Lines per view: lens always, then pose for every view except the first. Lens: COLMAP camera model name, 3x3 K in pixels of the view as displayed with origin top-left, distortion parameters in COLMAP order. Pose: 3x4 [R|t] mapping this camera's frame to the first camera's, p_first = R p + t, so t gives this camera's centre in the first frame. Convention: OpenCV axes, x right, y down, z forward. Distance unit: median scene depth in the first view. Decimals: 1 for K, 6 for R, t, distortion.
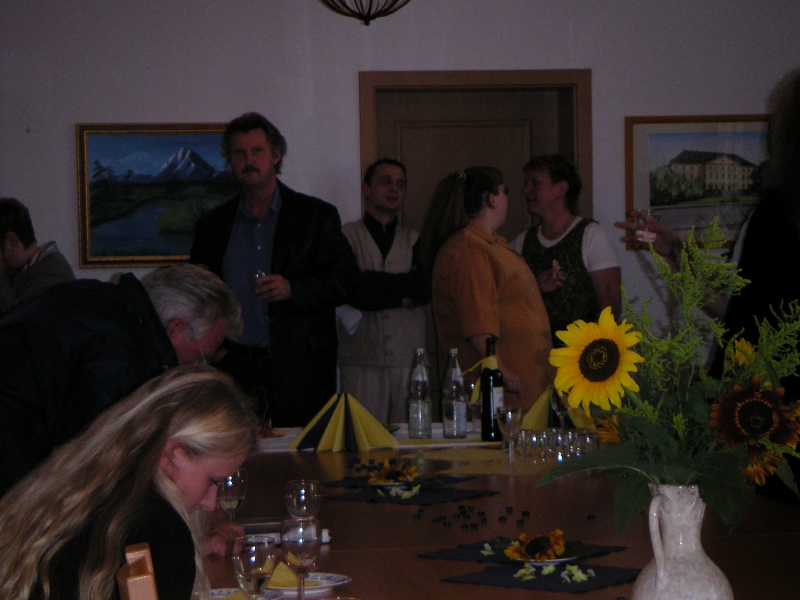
lens RADIAL K [[2592.1, 0, 400.0], [0, 2592.1, 300.0], [0, 0, 1]] dist [-0.028490, -0.420661]
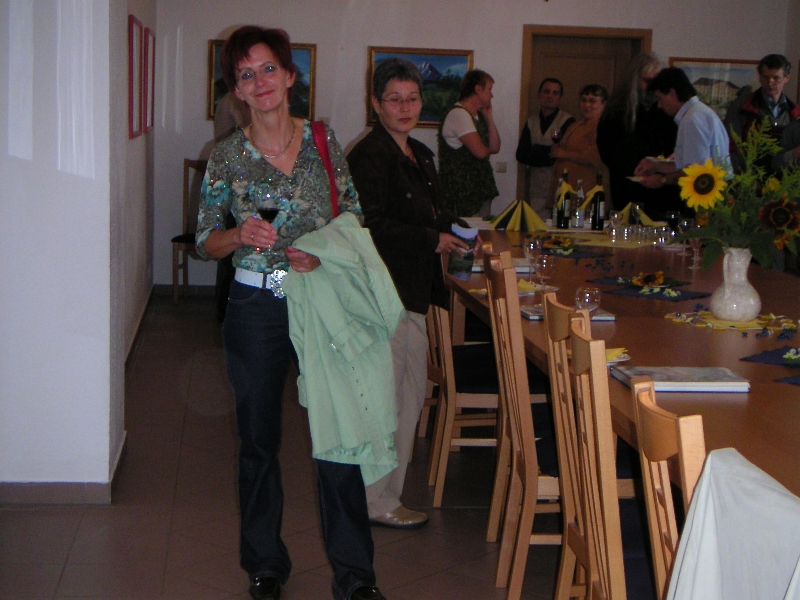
lens RADIAL K [[1602.6, 0, 400.0], [0, 1602.6, 300.0], [0, 0, 1]] dist [0.034442, 0.040004]
pose [[0.998037, 0.056619, -0.026761, -0.070798], [-0.053997, 0.994457, 0.090215, 0.007614], [0.031721, -0.088593, 0.995563, -0.153917]]
